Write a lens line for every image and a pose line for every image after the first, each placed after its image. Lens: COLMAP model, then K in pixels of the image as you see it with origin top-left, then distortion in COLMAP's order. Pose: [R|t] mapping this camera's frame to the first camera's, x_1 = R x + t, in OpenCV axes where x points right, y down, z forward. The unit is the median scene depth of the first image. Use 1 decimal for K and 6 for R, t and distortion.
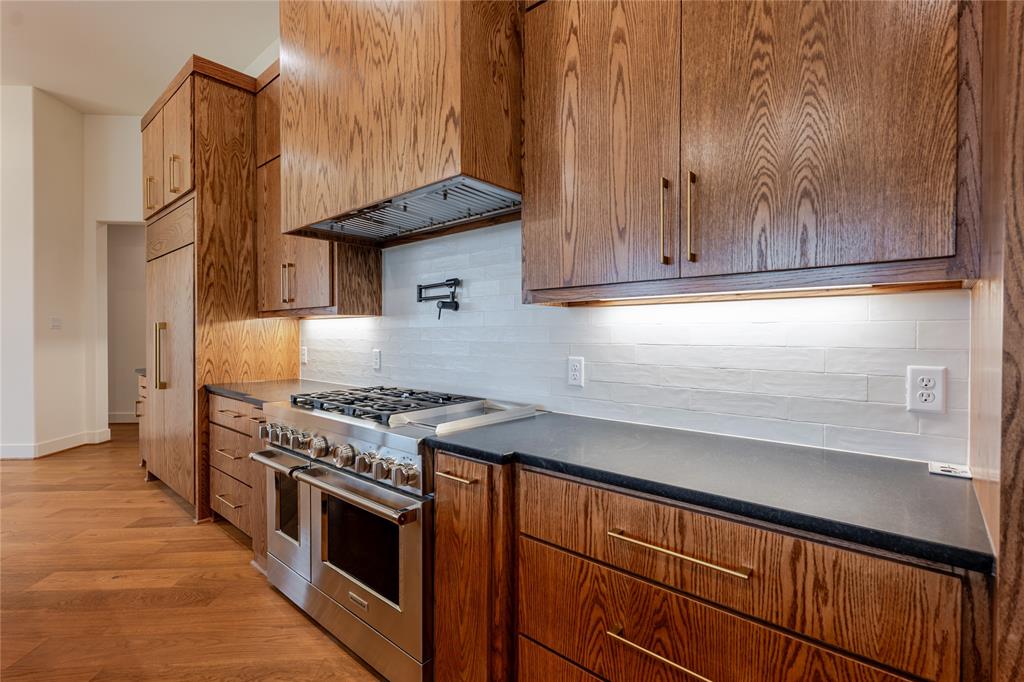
lens RADIAL K [[480.0, 0, 513.9], [0, 480.0, 339.2], [0, 0, 1]] dist [0.004327, -0.002831]
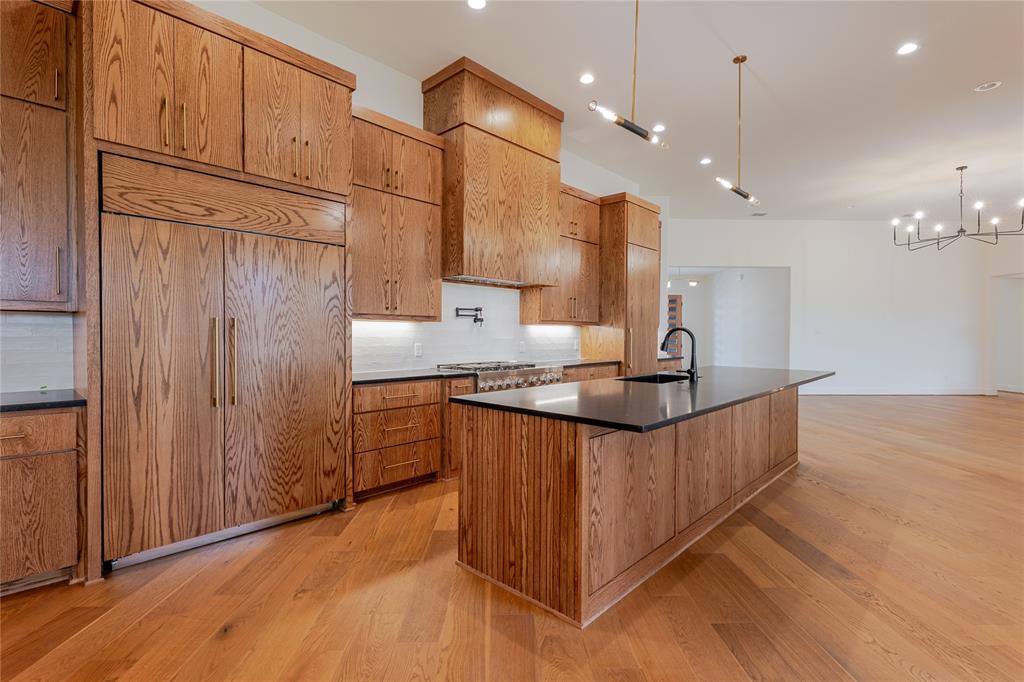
lens RADIAL K [[480.0, 0, 521.0], [0, 480.0, 341.5], [0, 0, 1]] dist [0.004327, -0.002831]
pose [[0.013022, -0.016319, 0.999782, -2.224696], [0.005778, 0.999851, 0.016245, -0.010943], [-0.999899, 0.005566, 0.013114, 0.786051]]
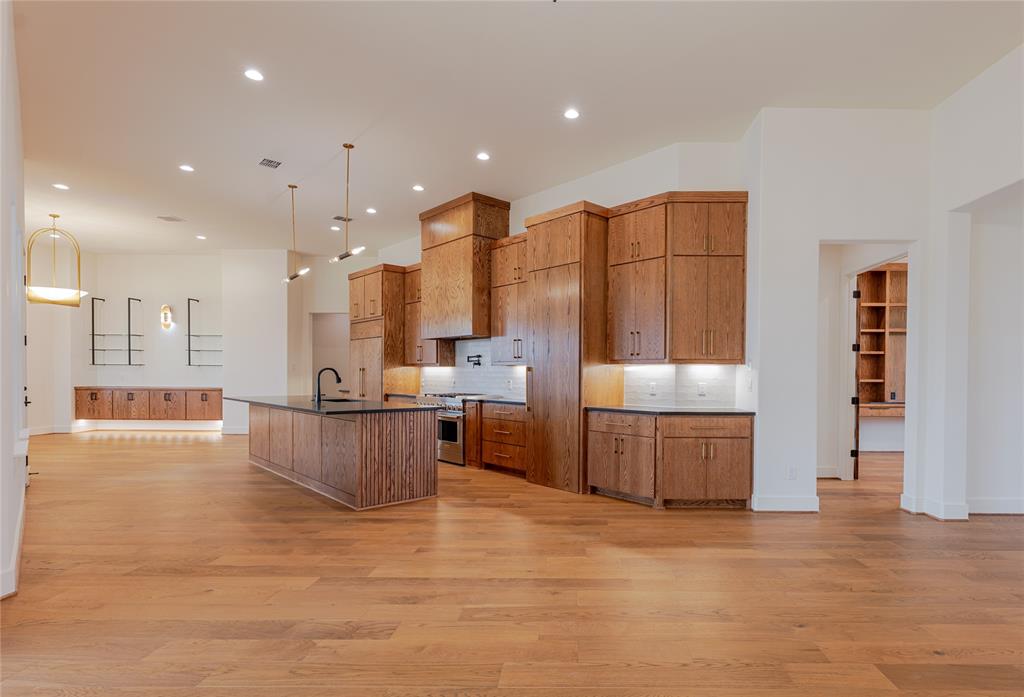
lens RADIAL K [[496.3, 0, 590.1], [0, 496.3, 379.9], [0, 0, 1]] dist [-0.024436, -0.000120]
pose [[0.999735, 0.006202, -0.022165, 0.638083], [-0.006211, 0.999981, -0.000316, 0.025615], [0.022163, 0.000454, 0.999754, -2.065988]]
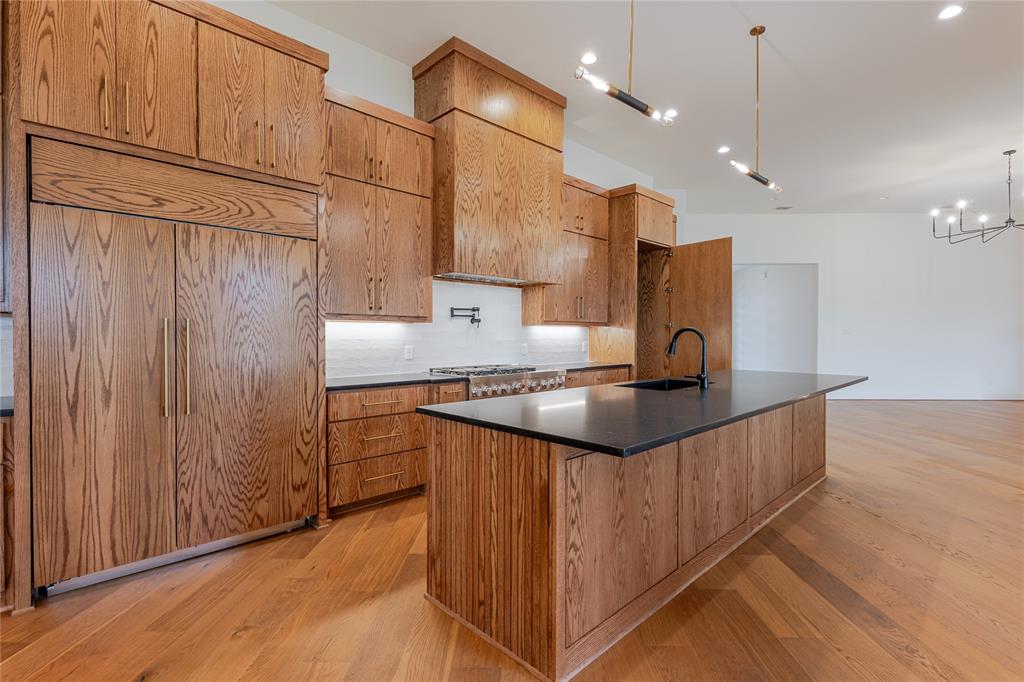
lens RADIAL K [[480.0, 0, 520.1], [0, 480.0, 341.3], [0, 0, 1]] dist [0.004327, -0.002831]
pose [[0.059426, -0.012908, 0.998149, -2.086336], [0.008302, 0.999888, 0.012436, -0.009860], [-0.998198, 0.007548, 0.059527, 0.700184]]
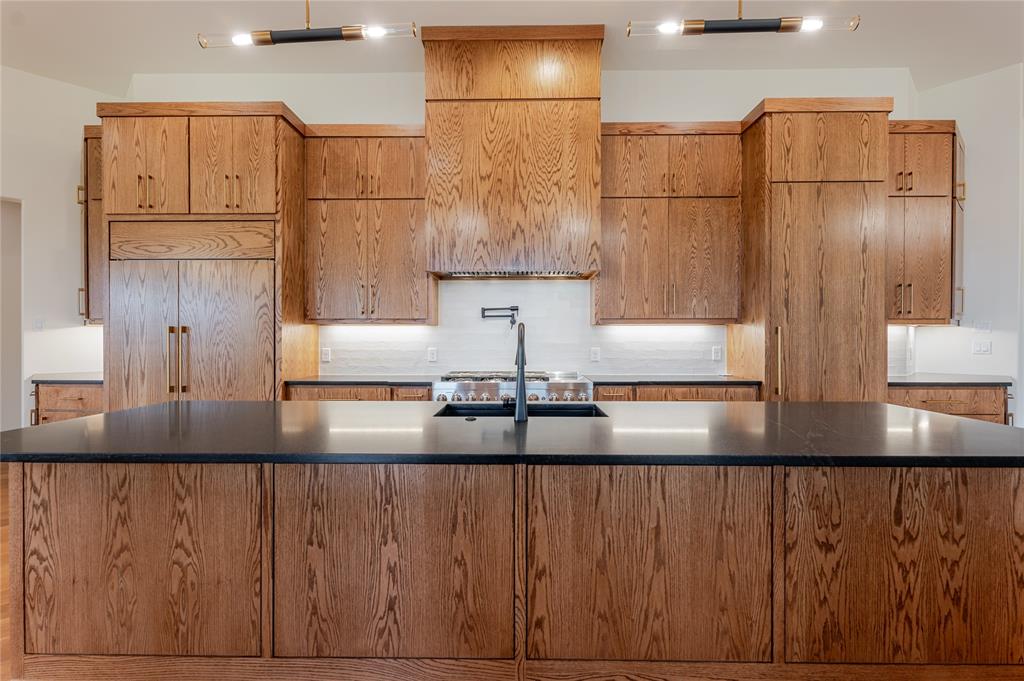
lens RADIAL K [[480.0, 0, 516.4], [0, 480.0, 340.5], [0, 0, 1]] dist [0.004327, -0.002831]
pose [[0.755758, -0.003883, 0.654839, -1.279641], [0.007730, 0.999966, -0.002993, 0.005323], [-0.654805, 0.007324, 0.755762, -0.340518]]
